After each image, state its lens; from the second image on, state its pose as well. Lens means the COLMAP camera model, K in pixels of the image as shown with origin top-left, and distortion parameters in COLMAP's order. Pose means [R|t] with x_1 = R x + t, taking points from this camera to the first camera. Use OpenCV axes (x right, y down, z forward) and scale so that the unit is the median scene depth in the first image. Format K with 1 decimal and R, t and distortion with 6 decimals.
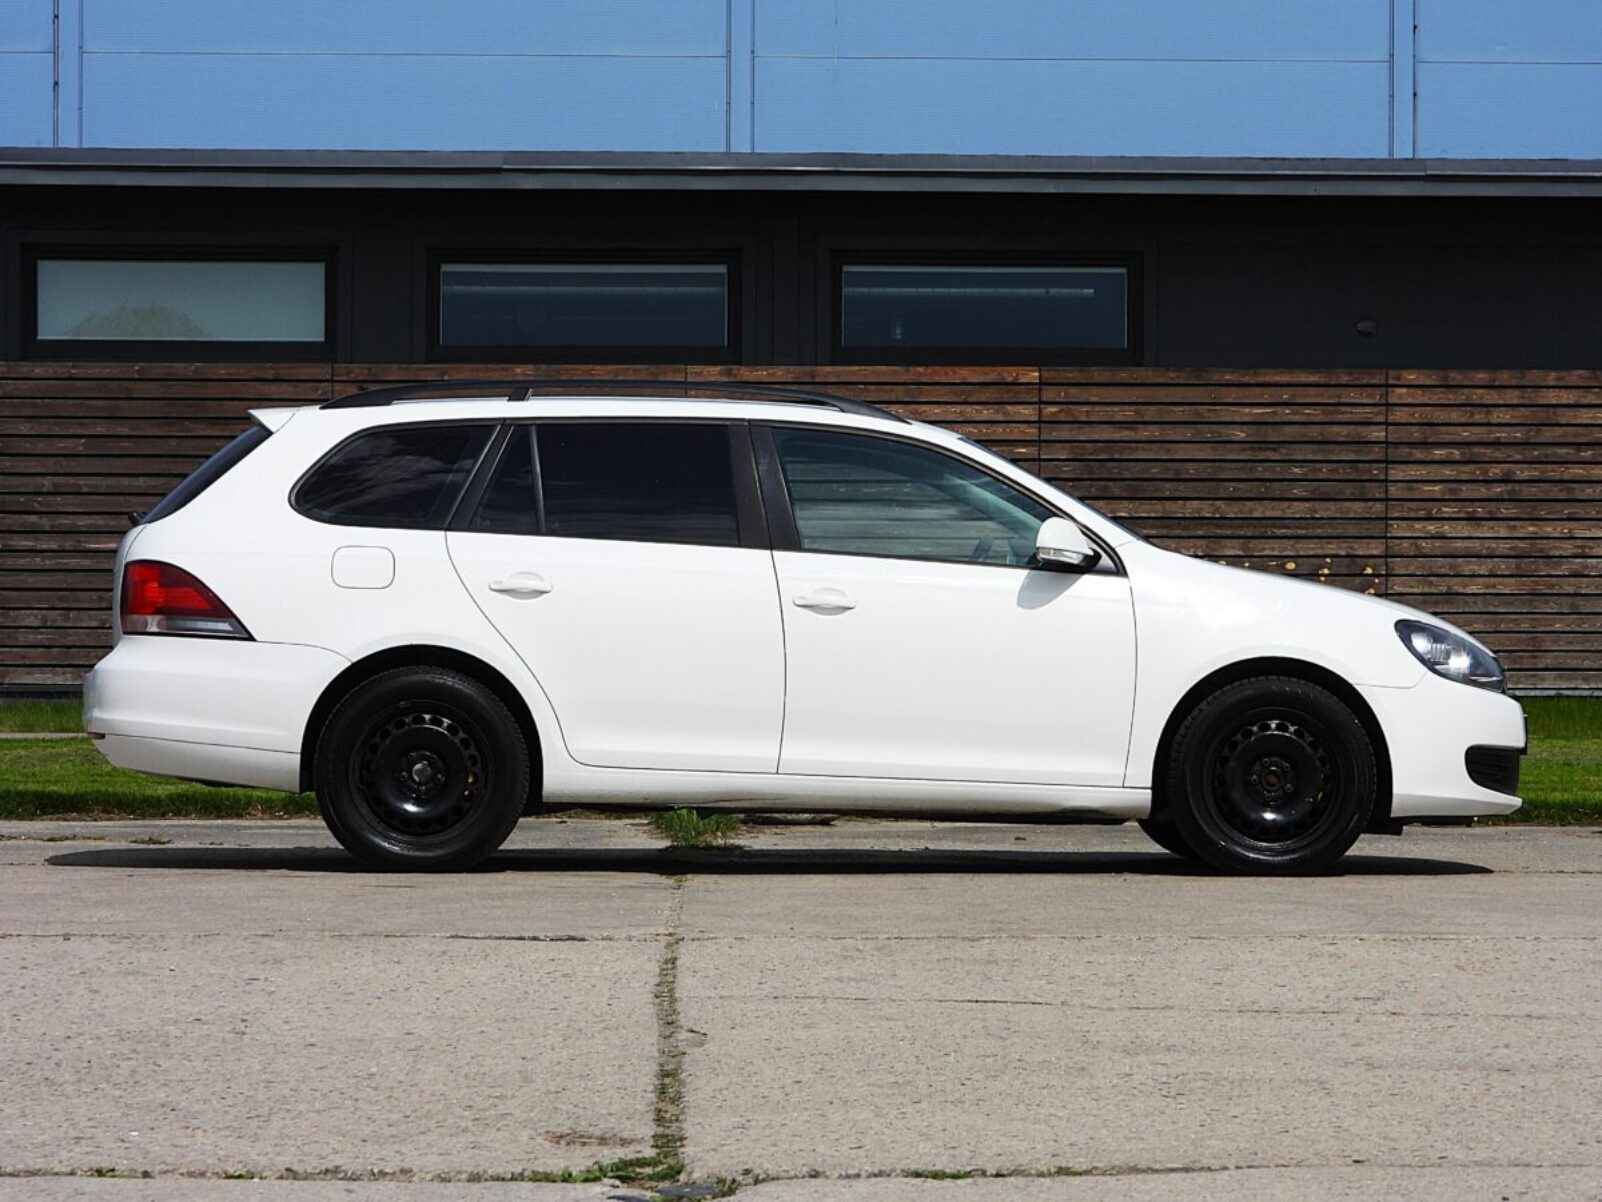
lens RADIAL K [[5789.6, 0, 801.0], [0, 5789.6, 601.0], [0, 0, 1]] dist [-0.038682, 0.153868]
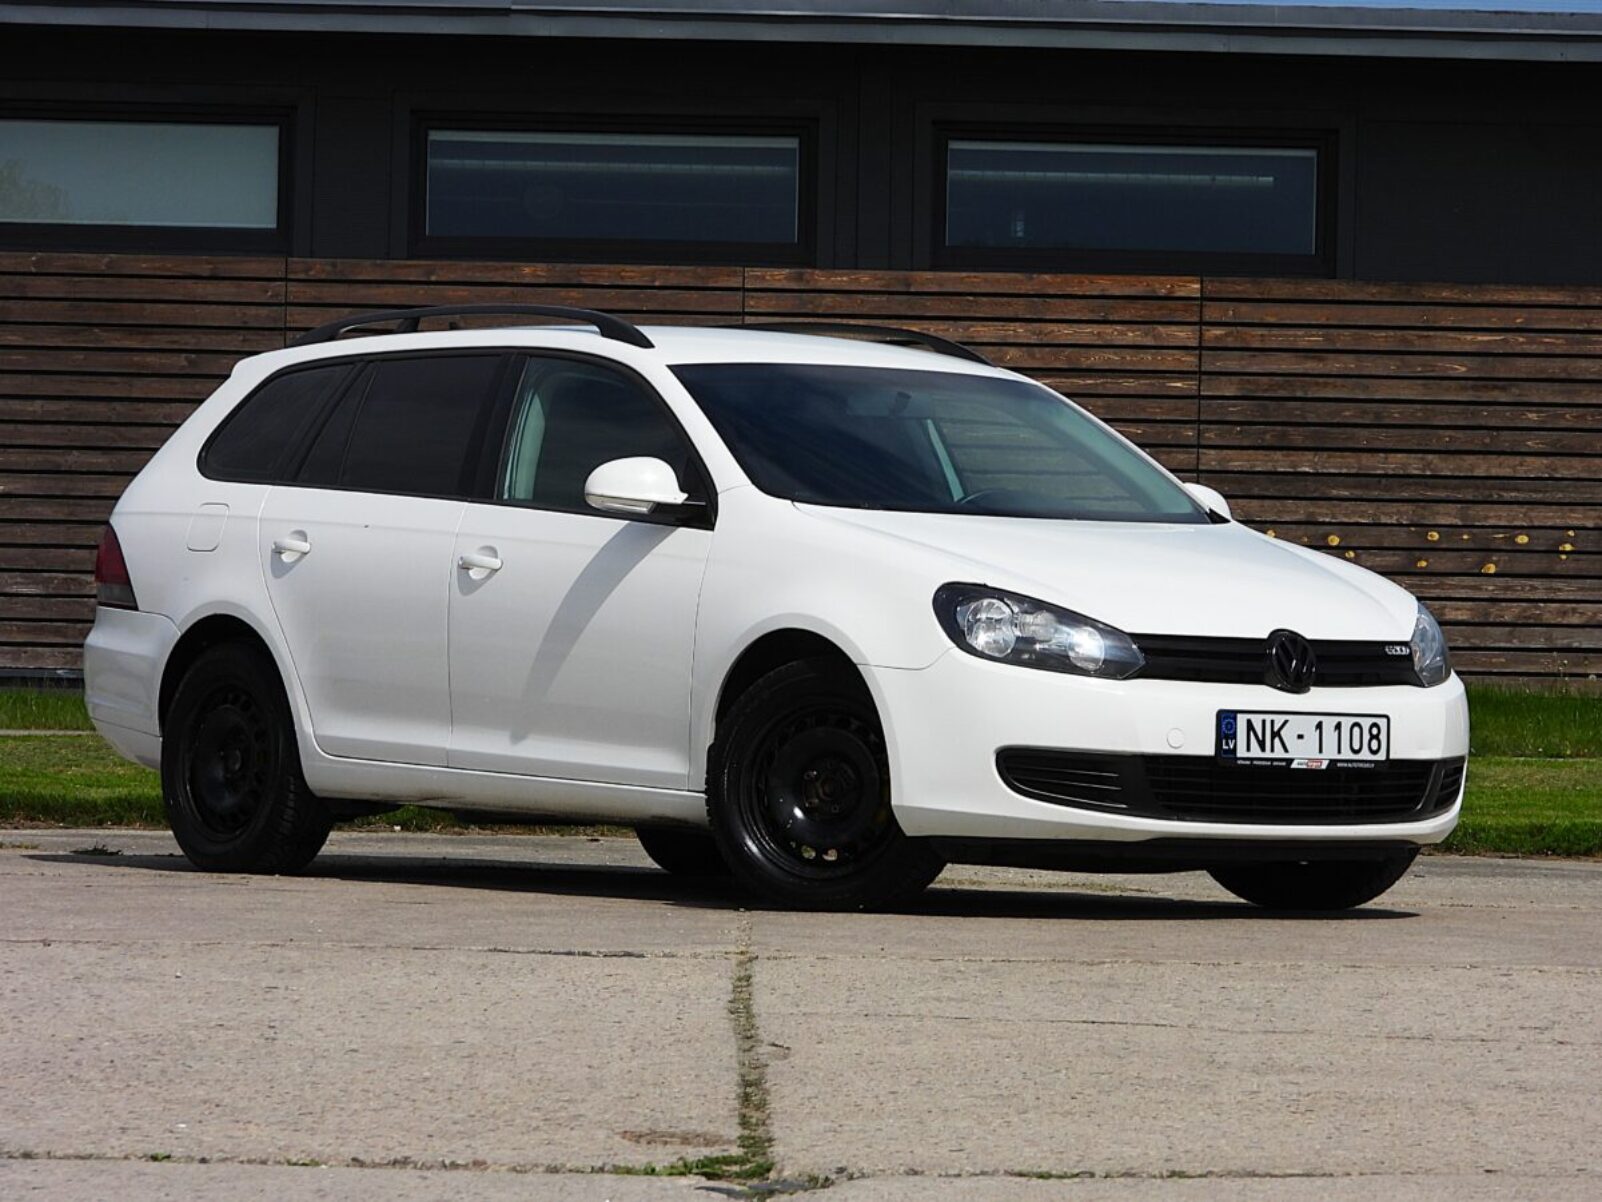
lens RADIAL K [[7863.4, 0, 801.0], [0, 7863.4, 601.0], [0, 0, 1]] dist [-0.005051, -1.528845]
pose [[0.999806, 0.016876, -0.010180, -0.001508], [-0.016844, 0.999853, 0.003222, 0.000662], [0.010233, -0.003050, 0.999943, -0.097087]]
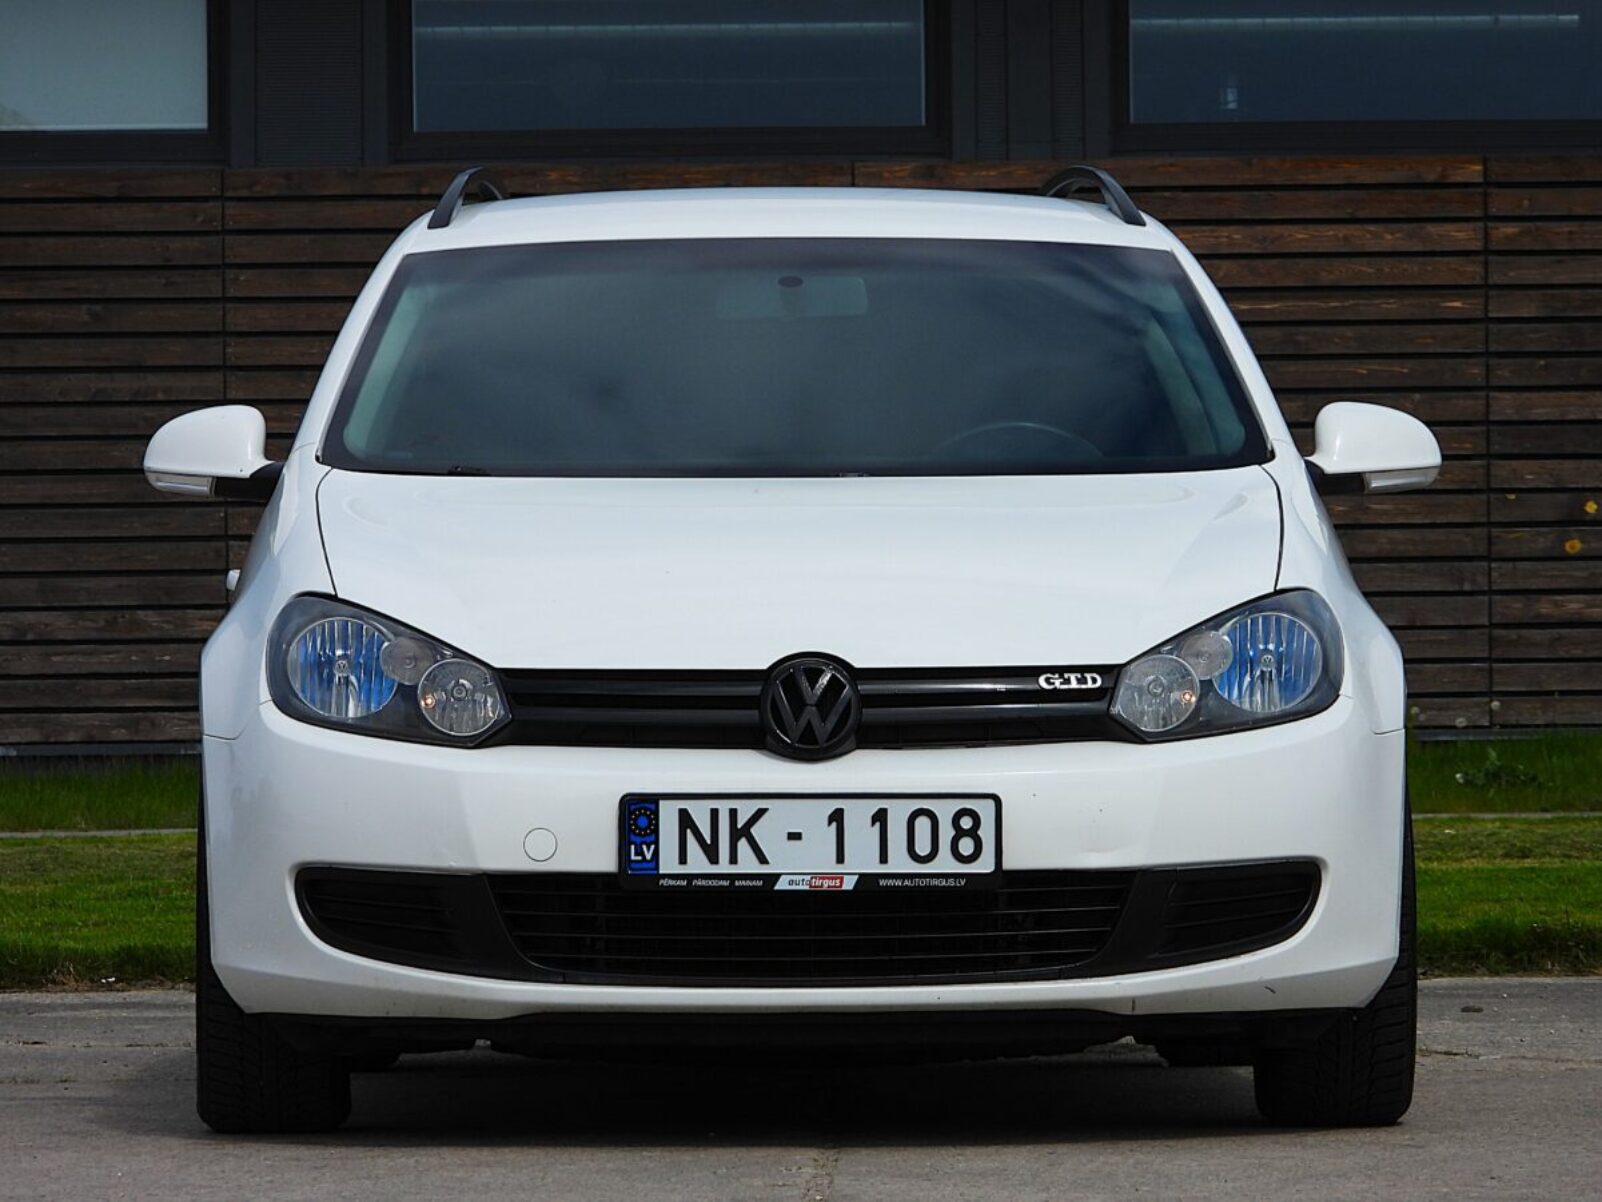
lens RADIAL K [[10115.5, 0, 801.0], [0, 10115.5, 601.0], [0, 0, 1]] dist [0.051110, -3.519191]
pose [[0.999529, -0.014384, -0.027124, 0.002210], [0.014441, 0.999894, 0.001898, -0.000154], [0.027093, -0.002288, 0.999630, 0.040476]]
